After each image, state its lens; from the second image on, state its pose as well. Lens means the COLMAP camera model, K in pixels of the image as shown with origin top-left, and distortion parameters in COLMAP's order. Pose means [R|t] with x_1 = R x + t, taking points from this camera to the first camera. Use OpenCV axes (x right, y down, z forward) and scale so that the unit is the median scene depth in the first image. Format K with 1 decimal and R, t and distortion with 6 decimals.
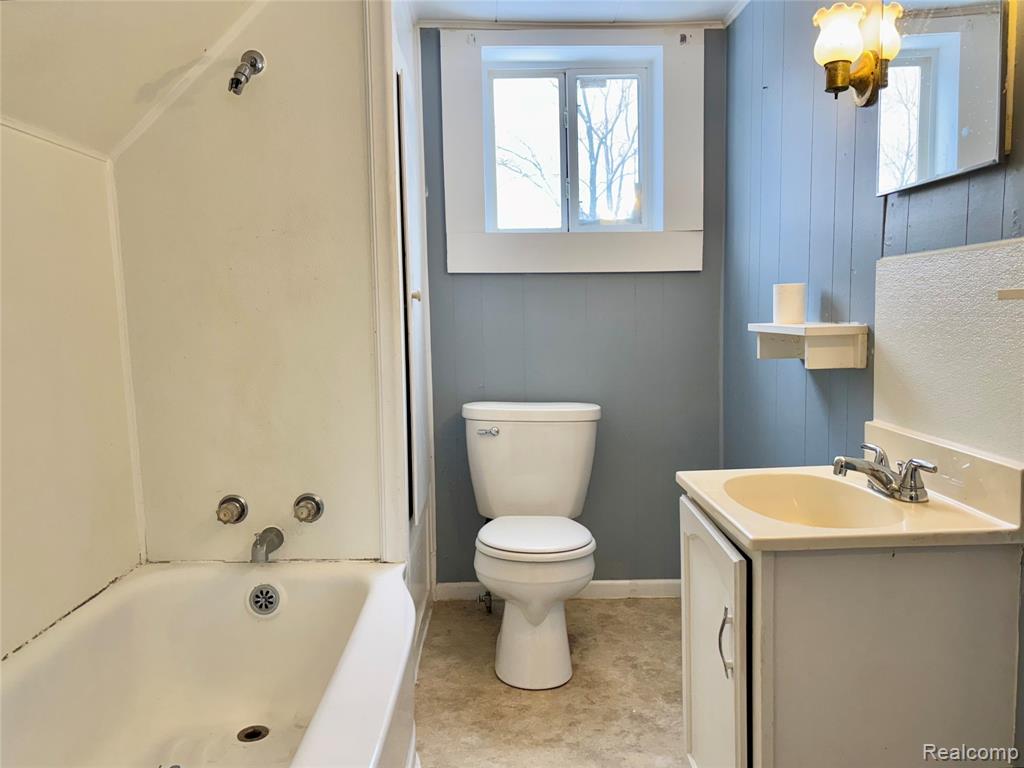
lens RADIAL K [[778.5, 0, 491.0], [0, 778.5, 382.5], [0, 0, 1]] dist [0.059499, -0.064309]
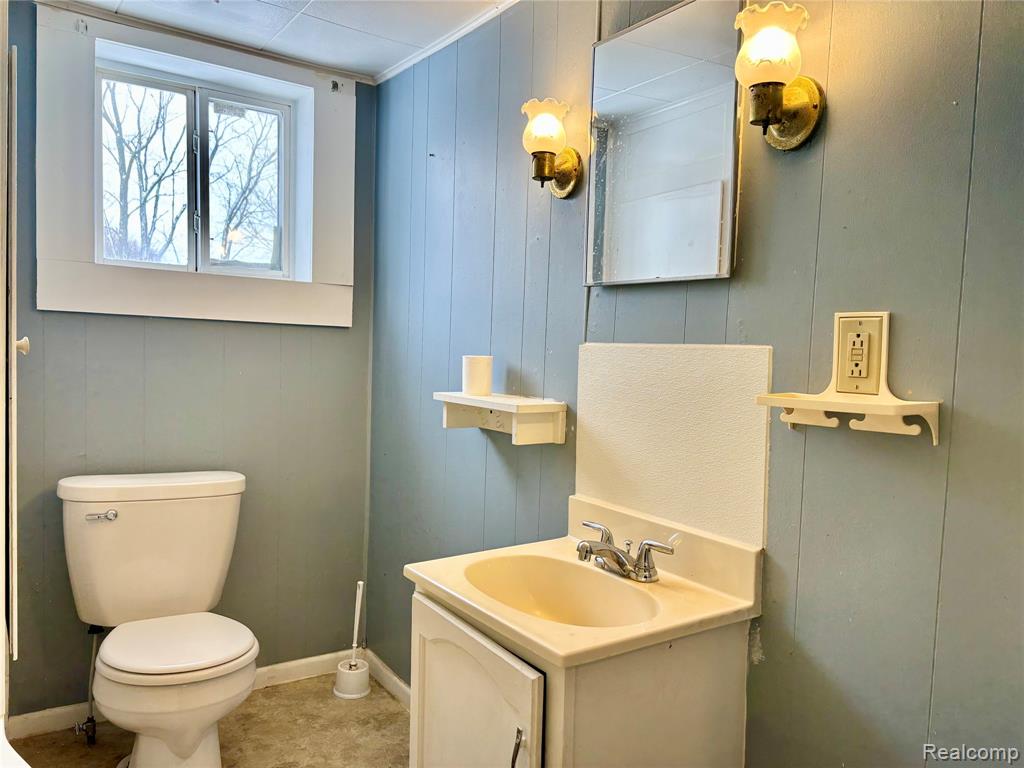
lens RADIAL K [[778.5, 0, 502.2], [0, 778.5, 382.9], [0, 0, 1]] dist [0.059499, -0.064309]
pose [[0.839717, 0.016345, 0.542779, -0.135618], [0.007425, 0.999108, -0.041573, -0.048568], [-0.542974, 0.038940, 0.838846, 0.141853]]
